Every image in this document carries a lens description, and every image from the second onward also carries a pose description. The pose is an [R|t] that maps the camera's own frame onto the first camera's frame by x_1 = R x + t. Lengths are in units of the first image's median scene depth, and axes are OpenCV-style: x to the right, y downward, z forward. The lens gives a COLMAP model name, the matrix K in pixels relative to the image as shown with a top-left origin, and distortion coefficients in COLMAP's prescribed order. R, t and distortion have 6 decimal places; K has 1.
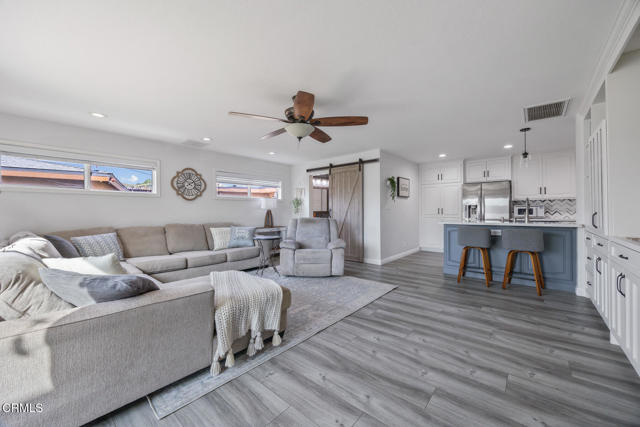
lens RADIAL K [[248.1, 0, 312.0], [0, 248.1, 212.5], [0, 0, 1]] dist [-0.000727, -0.000120]
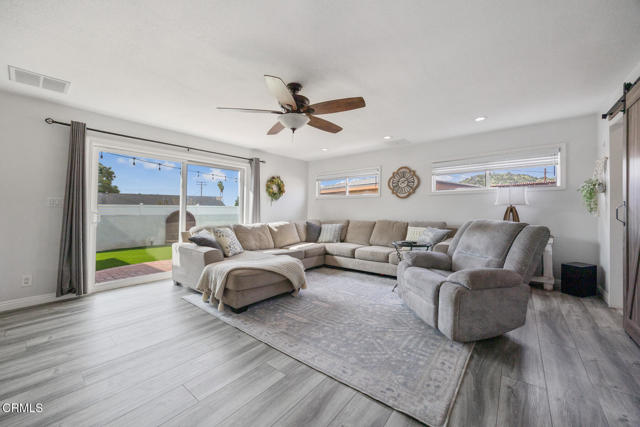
lens RADIAL K [[248.8, 0, 327.2], [0, 248.8, 210.8], [0, 0, 1]] dist [-0.002894, -0.000163]
pose [[0.068874, 0.005849, -0.997608, 0.720320], [-0.003362, 0.999978, 0.005630, -0.002982], [0.997620, 0.002966, 0.068892, 0.879705]]
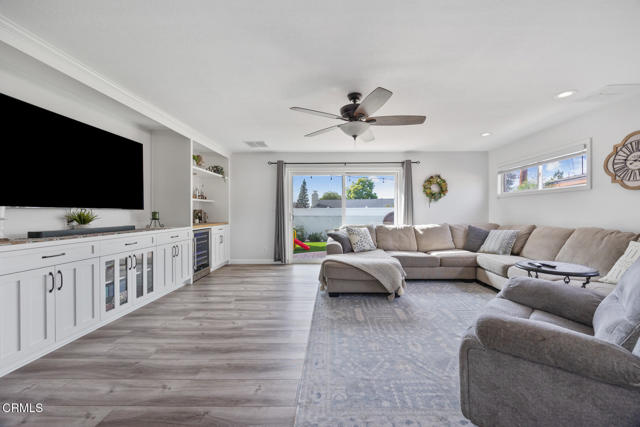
lens RADIAL K [[248.8, 0, 327.2], [0, 248.8, 210.8], [0, 0, 1]] dist [-0.002894, -0.000163]
pose [[-0.751760, 0.003528, -0.659427, 0.560671], [0.005221, 0.999986, -0.000602, -0.004611], [0.659416, -0.003895, -0.751768, 1.366231]]
